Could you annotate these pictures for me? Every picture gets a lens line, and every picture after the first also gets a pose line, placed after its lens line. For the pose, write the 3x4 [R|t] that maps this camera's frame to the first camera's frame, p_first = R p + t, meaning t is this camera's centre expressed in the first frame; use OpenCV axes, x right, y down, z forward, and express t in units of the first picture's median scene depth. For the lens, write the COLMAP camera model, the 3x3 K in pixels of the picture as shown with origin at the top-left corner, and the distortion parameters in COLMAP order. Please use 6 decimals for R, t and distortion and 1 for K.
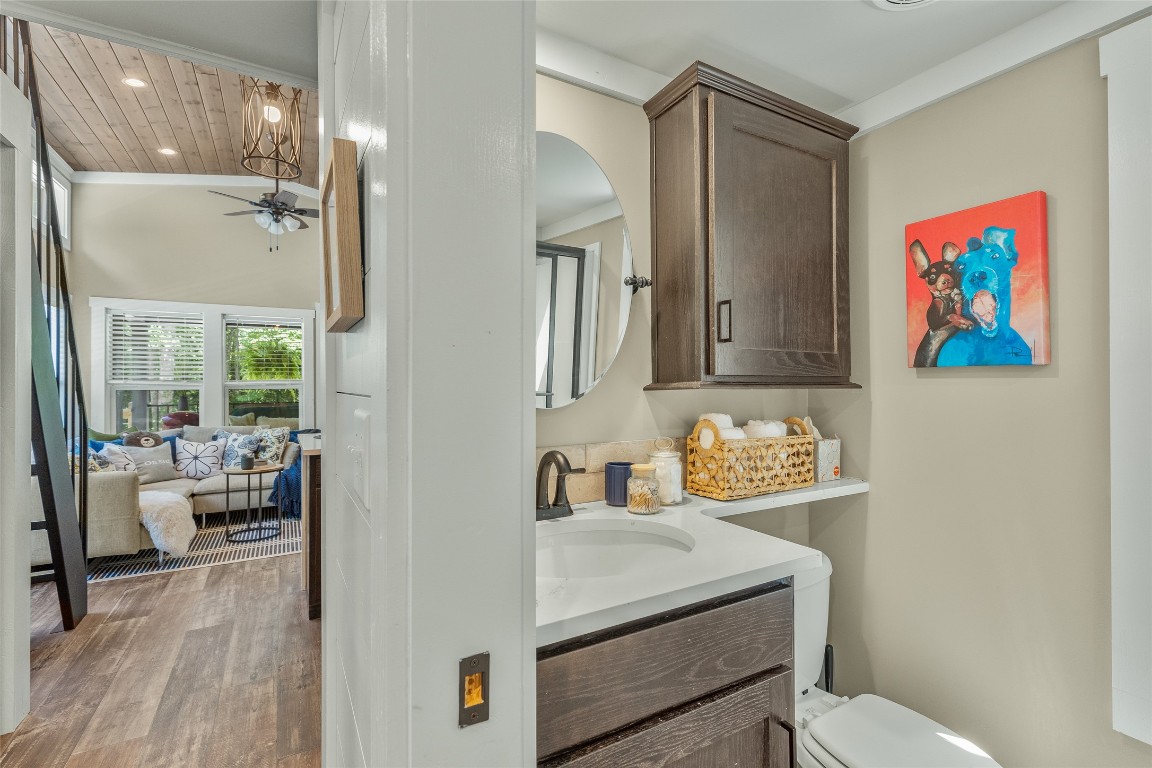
lens RADIAL K [[534.2, 0, 590.8], [0, 534.2, 380.6], [0, 0, 1]] dist [0.003826, -0.000190]
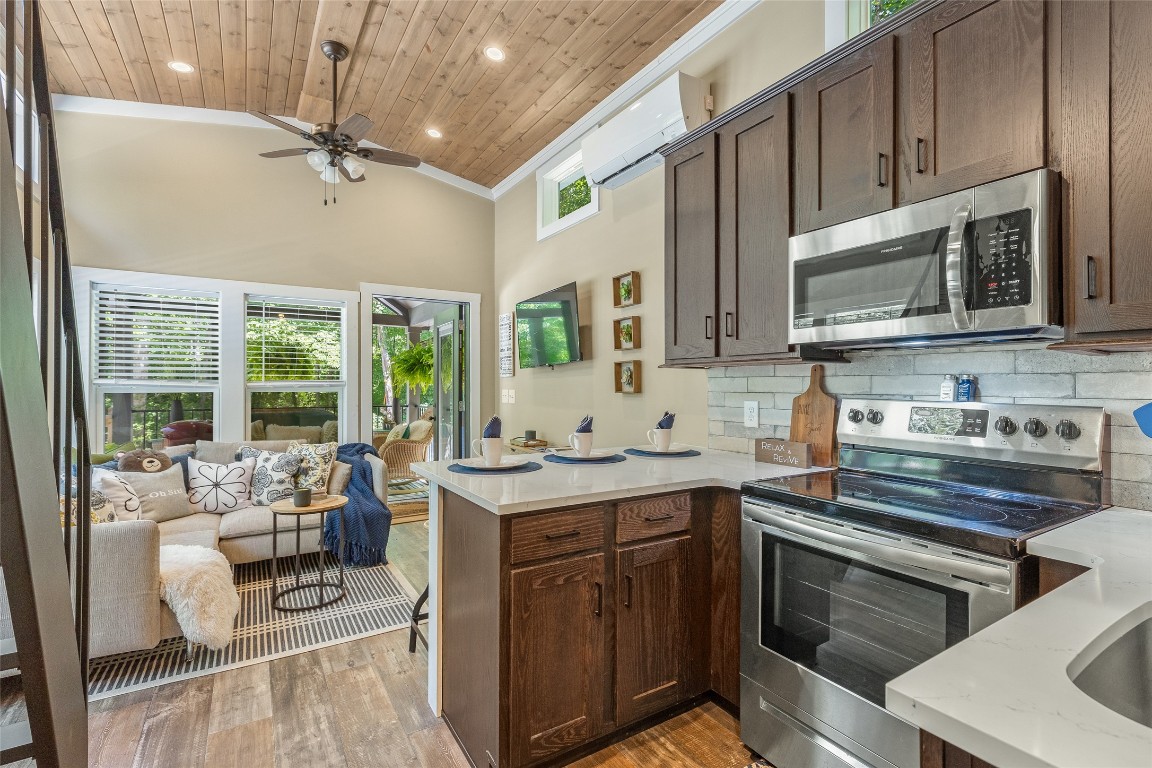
lens RADIAL K [[534.2, 0, 581.8], [0, 534.2, 383.0], [0, 0, 1]] dist [0.003826, -0.000190]
pose [[0.999398, 0.005425, 0.034279, -0.265552], [-0.005392, 0.999985, -0.001048, 0.001797], [-0.034284, 0.000862, 0.999412, 0.250176]]
